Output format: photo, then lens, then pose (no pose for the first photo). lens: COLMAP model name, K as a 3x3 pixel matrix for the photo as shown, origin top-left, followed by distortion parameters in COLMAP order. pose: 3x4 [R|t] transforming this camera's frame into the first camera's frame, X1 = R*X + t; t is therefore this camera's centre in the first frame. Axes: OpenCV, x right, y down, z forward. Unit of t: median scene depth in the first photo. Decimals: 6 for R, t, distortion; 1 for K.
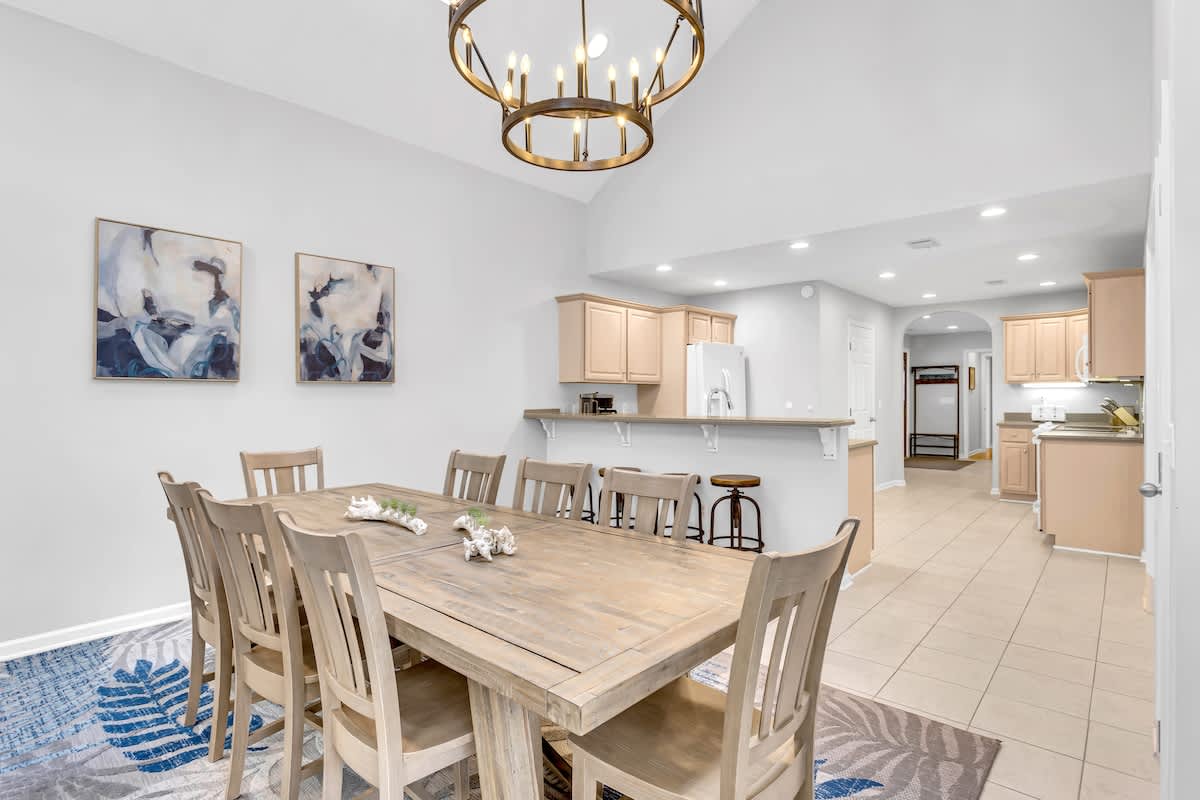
lens RADIAL K [[594.9, 0, 607.1], [0, 594.9, 398.5], [0, 0, 1]] dist [0.002259, -0.000115]
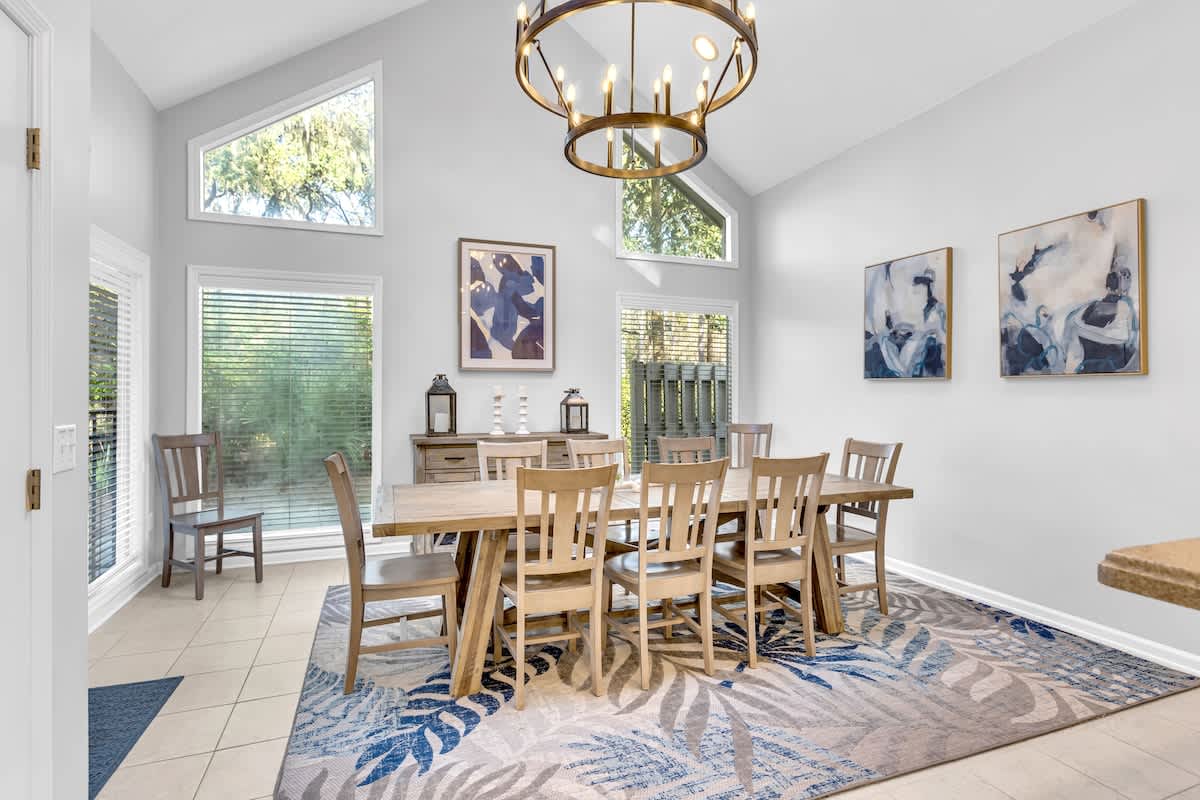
lens RADIAL K [[594.9, 0, 605.0], [0, 594.9, 391.2], [0, 0, 1]] dist [0.002259, -0.000115]
pose [[-0.456130, 0.003976, -0.889904, 0.577820], [-0.004585, 0.999966, 0.006817, -0.010581], [0.889901, 0.007189, -0.456096, 0.905948]]
